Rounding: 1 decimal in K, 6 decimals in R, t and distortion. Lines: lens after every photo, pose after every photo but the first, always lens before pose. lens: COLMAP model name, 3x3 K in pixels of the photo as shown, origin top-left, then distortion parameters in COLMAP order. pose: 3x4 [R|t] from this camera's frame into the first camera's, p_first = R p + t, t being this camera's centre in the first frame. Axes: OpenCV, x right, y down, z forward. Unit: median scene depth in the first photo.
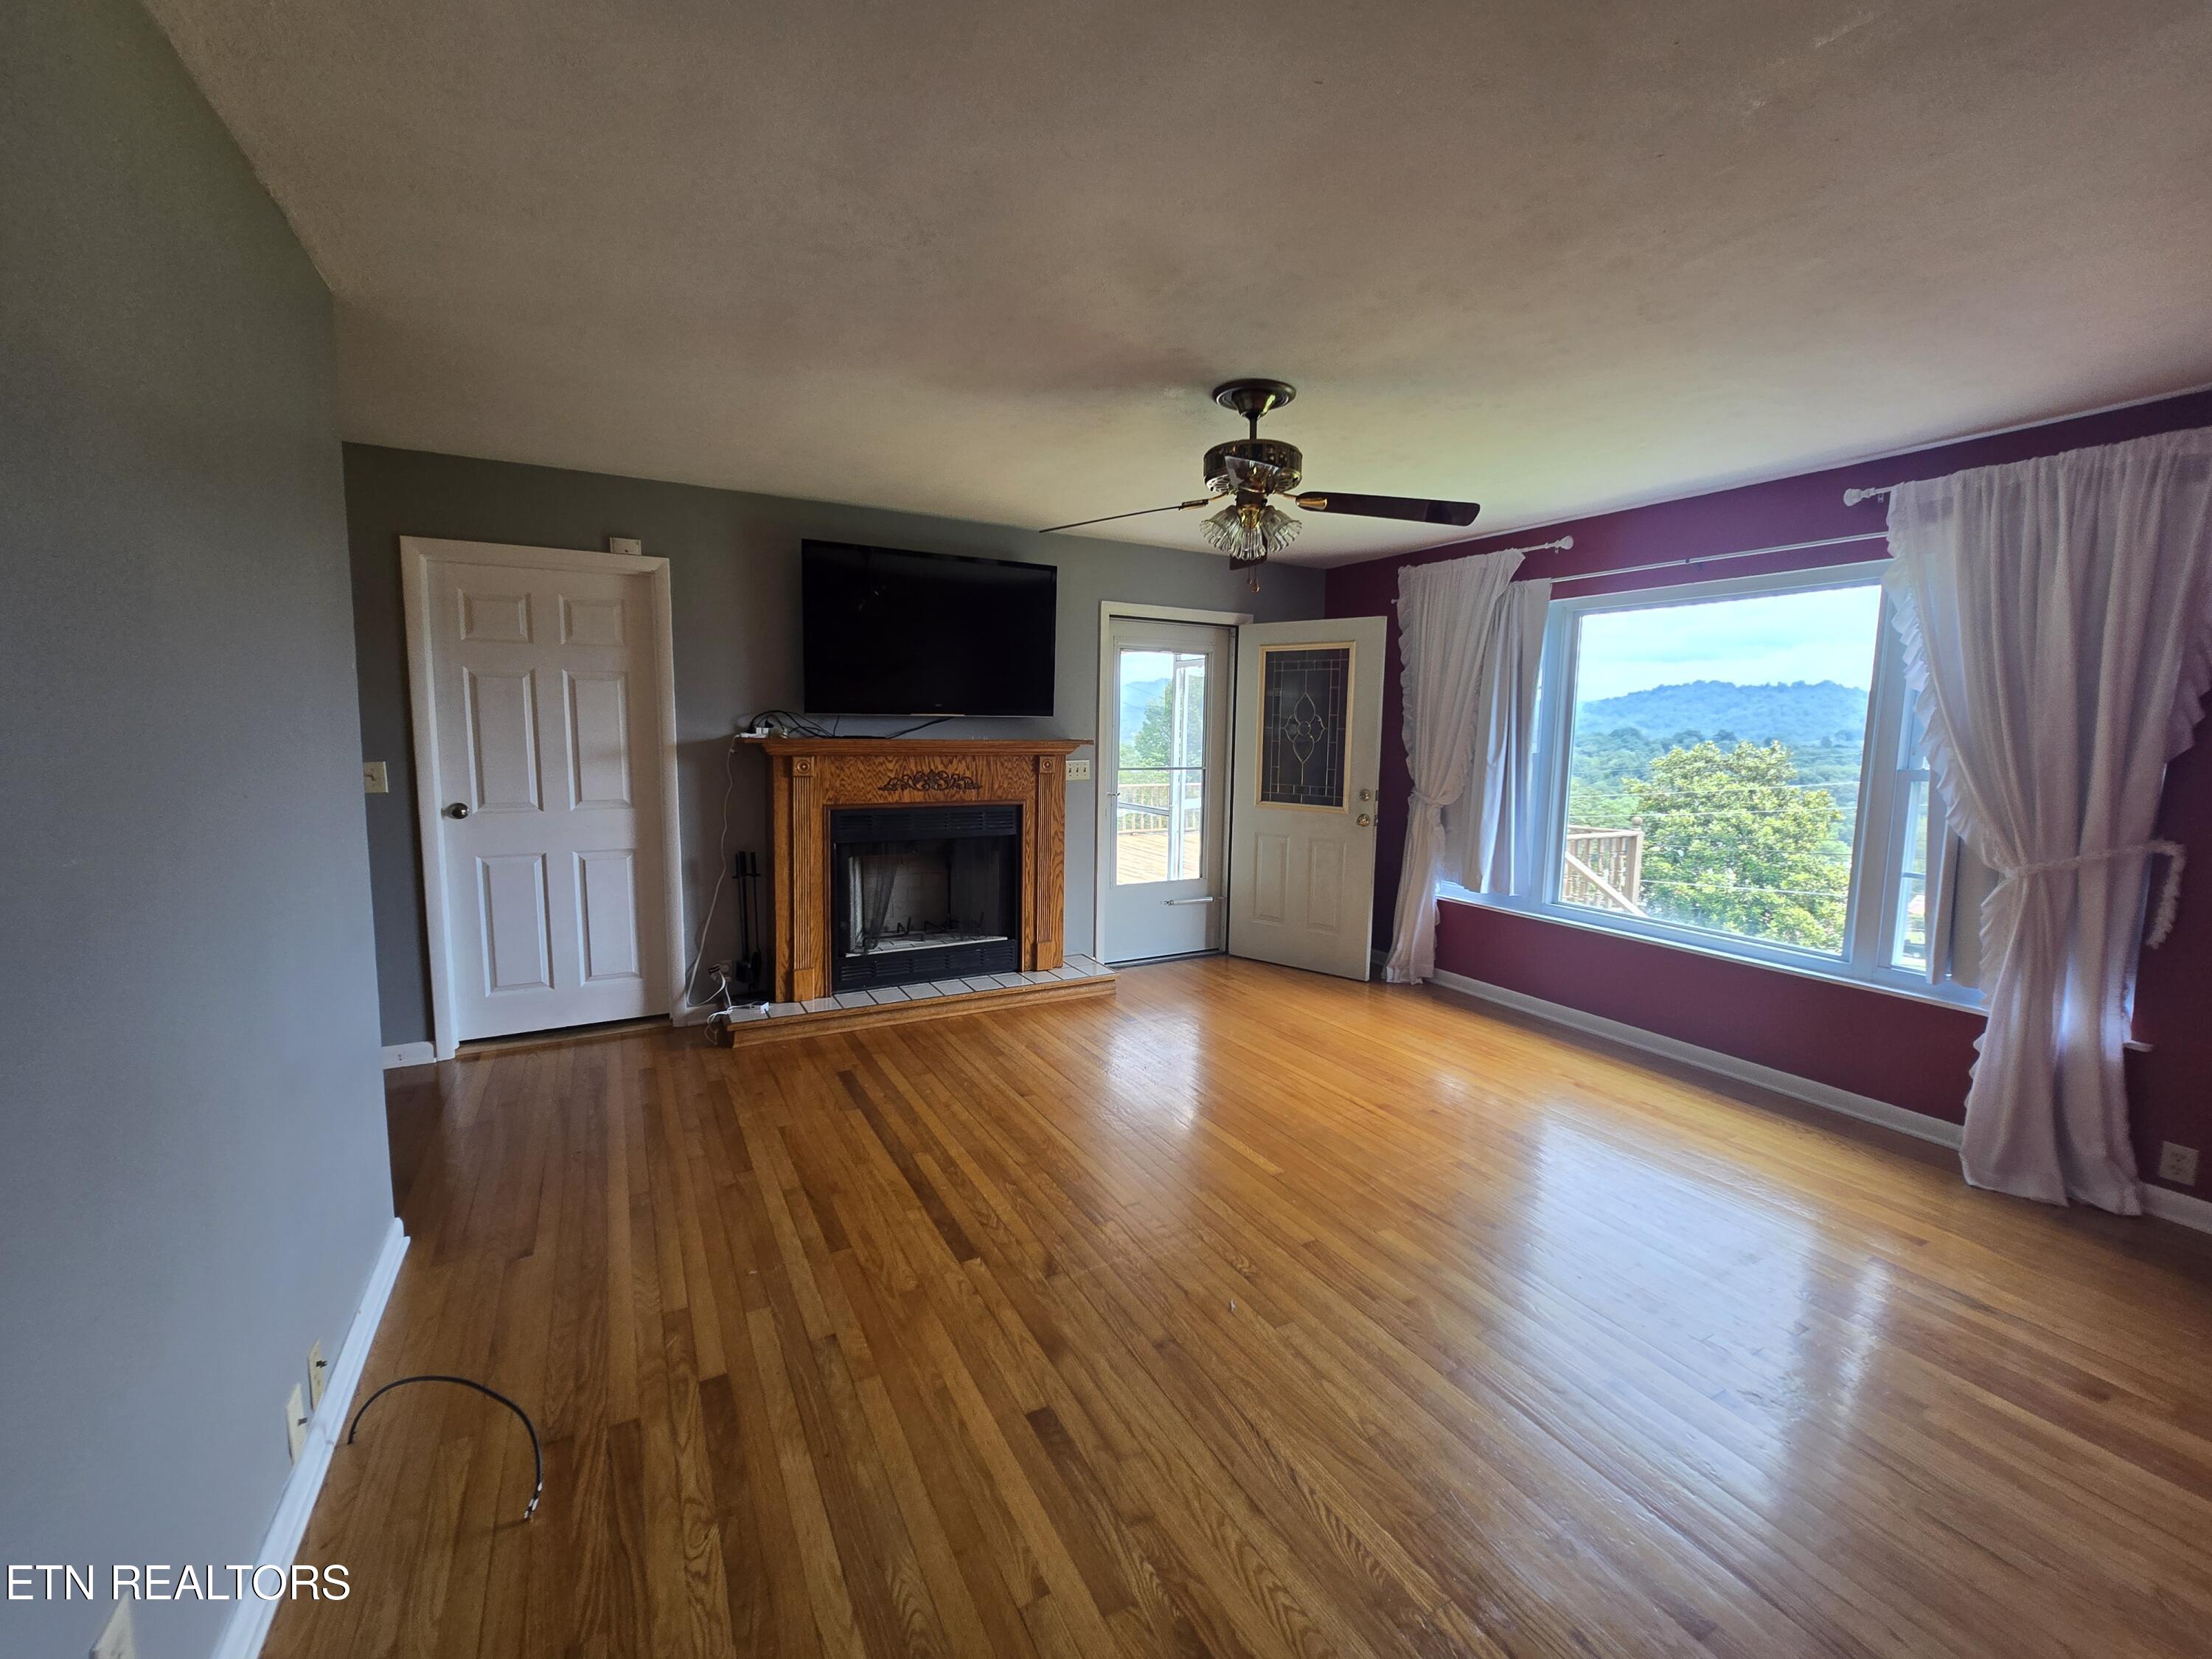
lens RADIAL K [[900.4, 0, 1113.2], [0, 900.4, 825.1], [0, 0, 1]] dist [-0.006754, 0.003426]
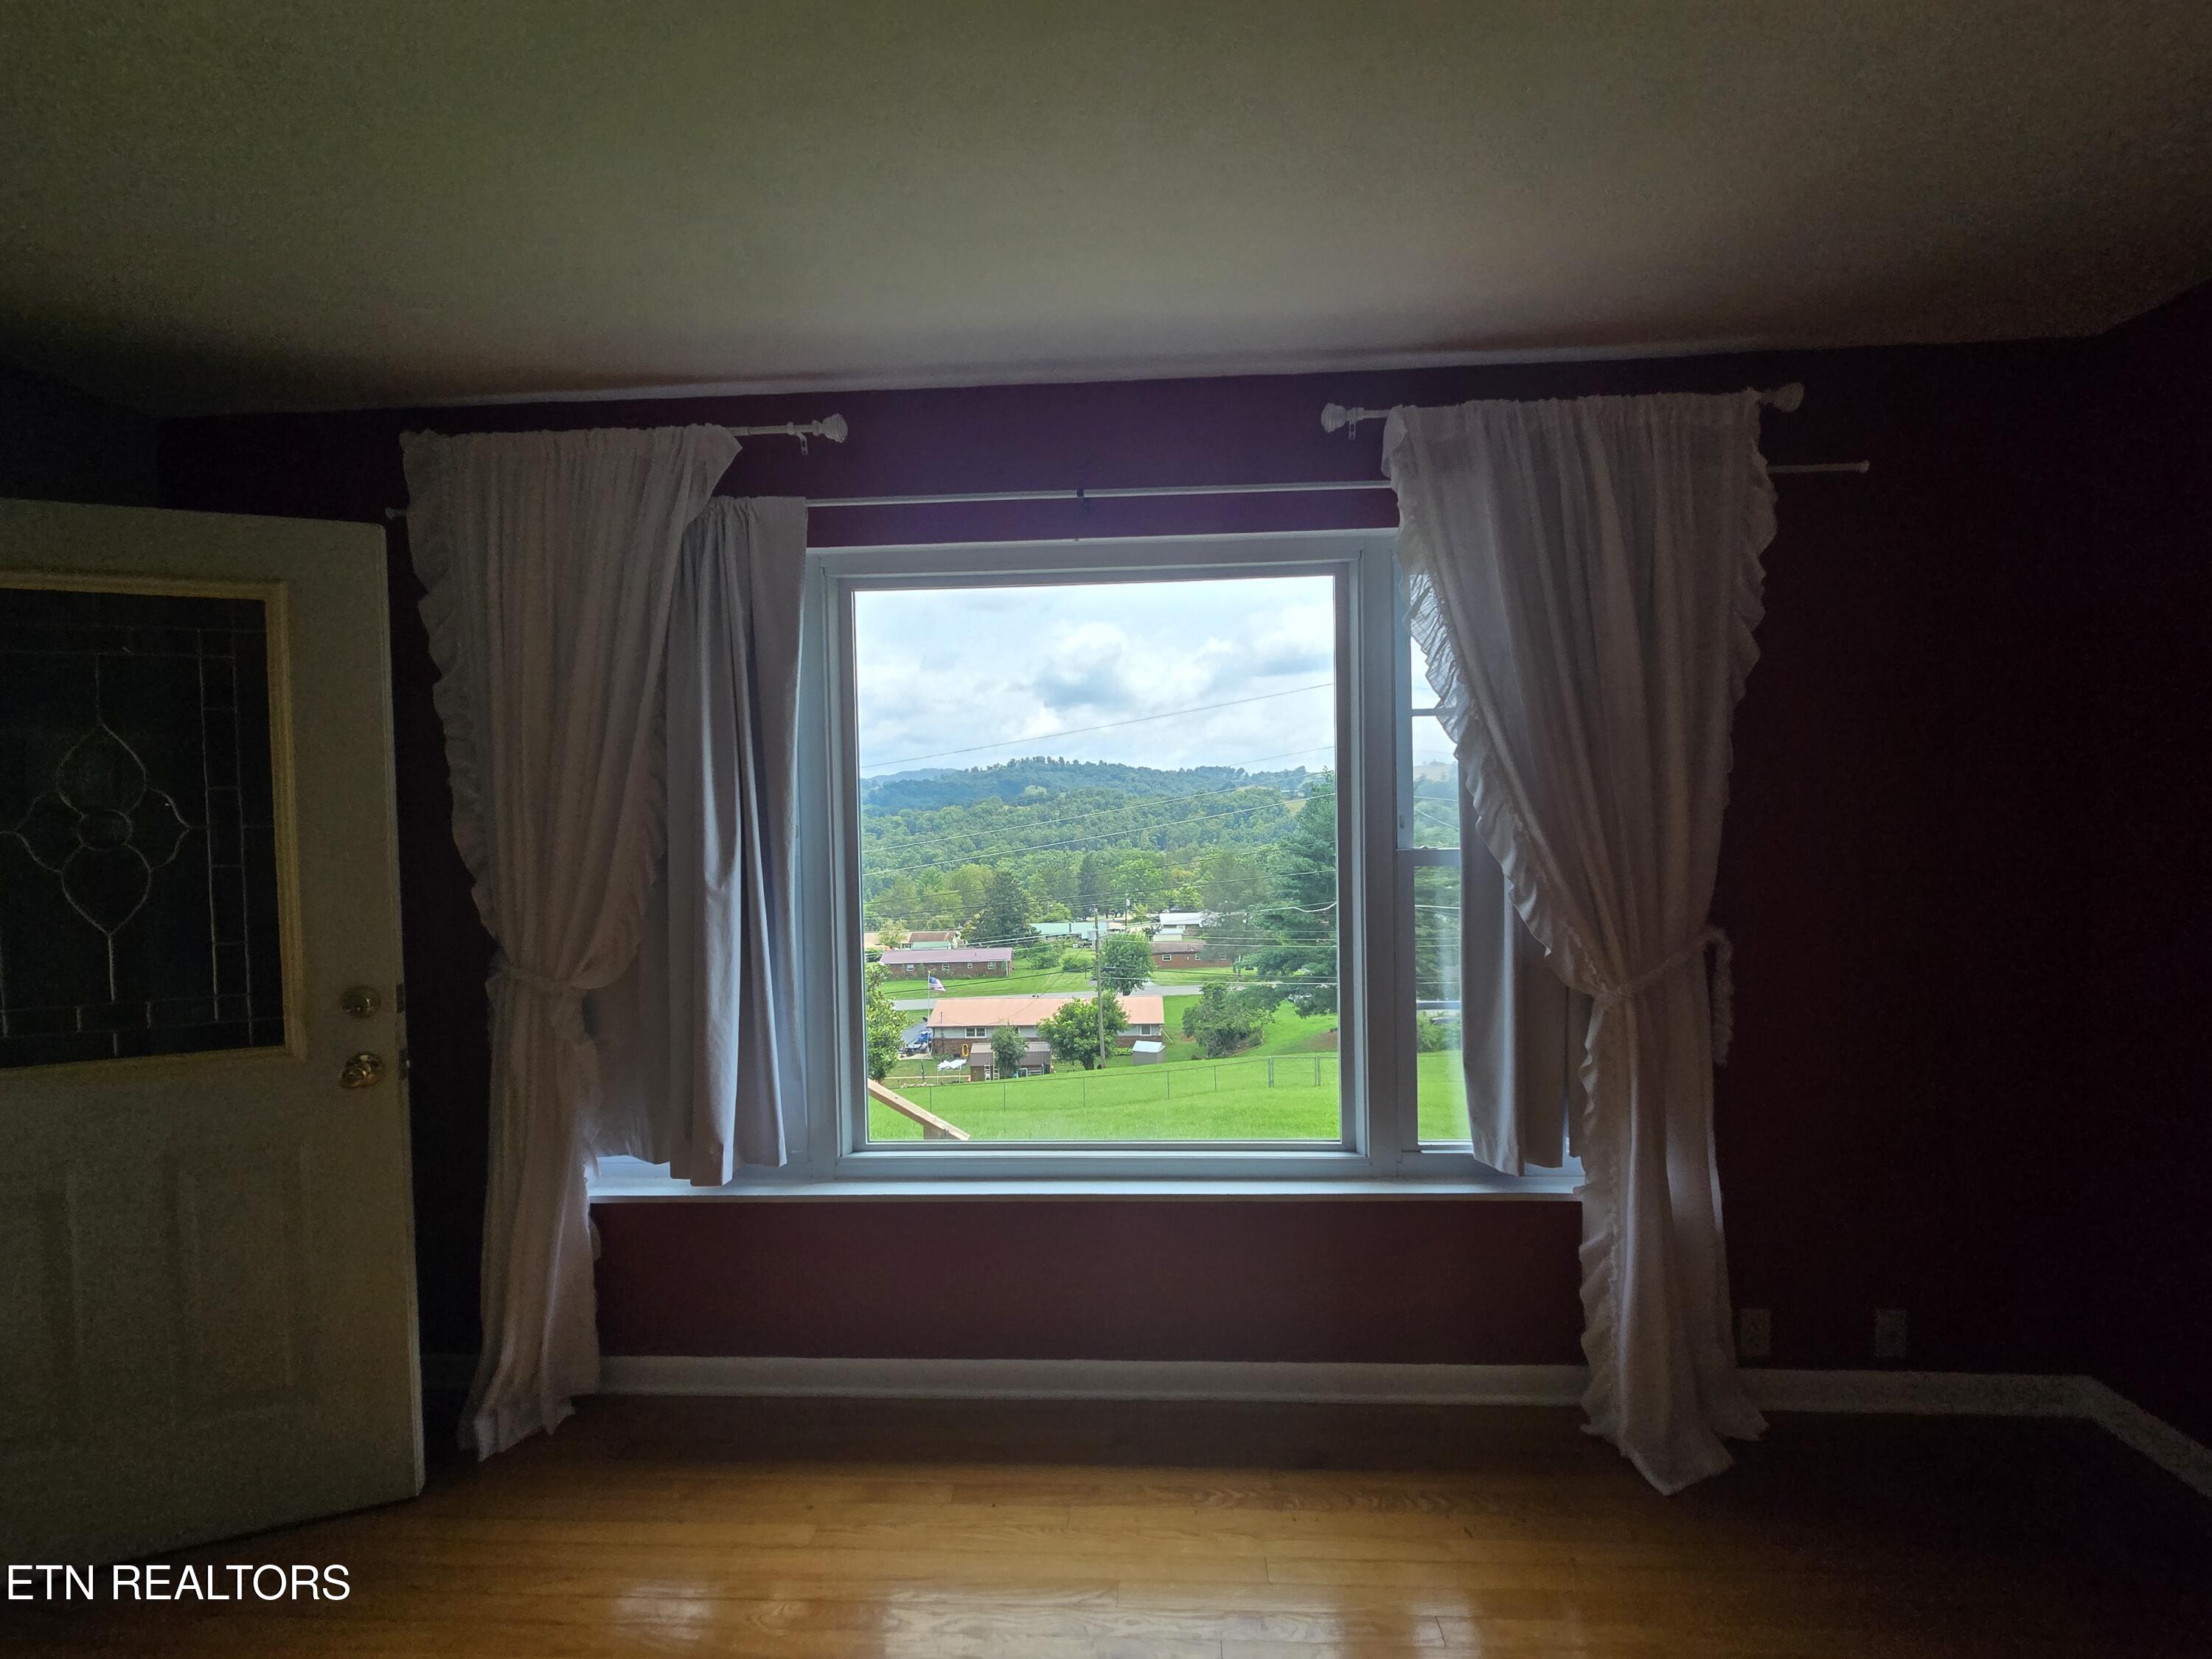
lens RADIAL K [[900.4, 0, 1112.1], [0, 900.4, 832.2], [0, 0, 1]] dist [-0.006754, 0.003426]
pose [[0.523868, -0.051303, 0.850253, 0.139840], [0.121214, 0.992516, -0.014797, -0.063360], [-0.843131, 0.110815, 0.526166, 0.572254]]
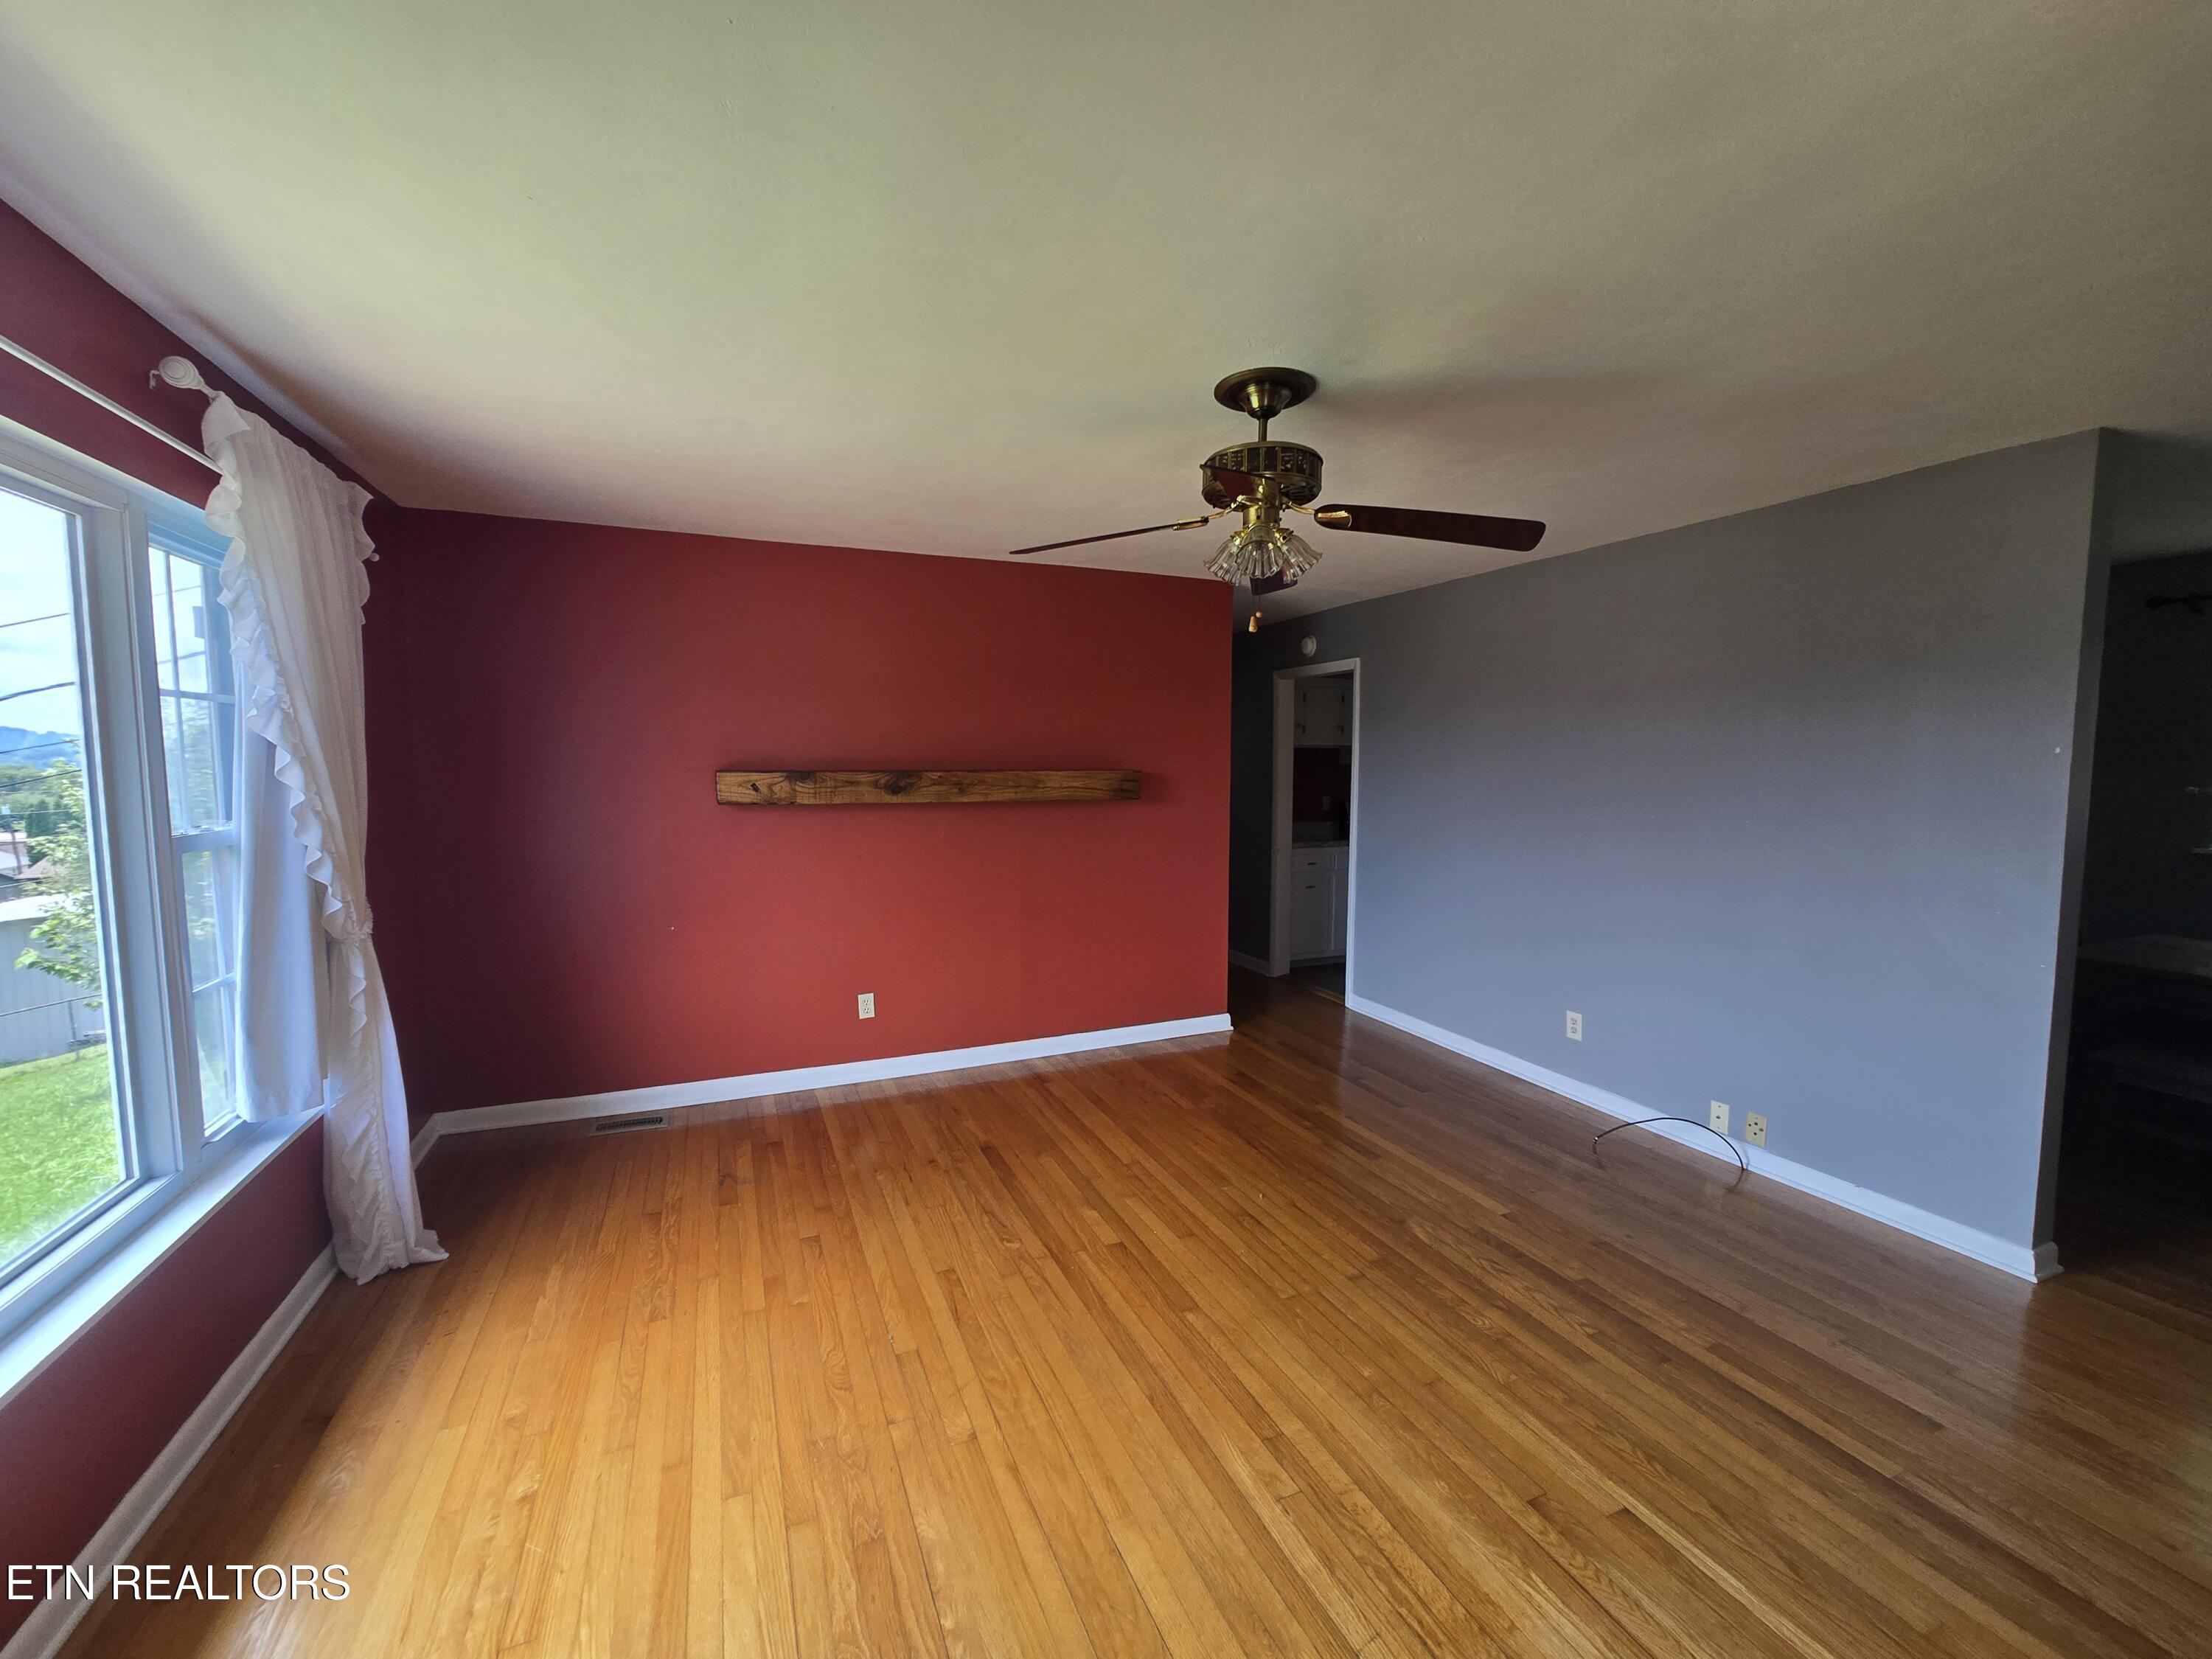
lens RADIAL K [[900.4, 0, 1099.5], [0, 900.4, 833.5], [0, 0, 1]] dist [-0.006754, 0.003426]
pose [[-0.996212, -0.030546, 0.081418, 0.130609], [-0.014833, 0.982244, 0.187021, -0.128958], [-0.085685, 0.185105, -0.978976, 1.053602]]
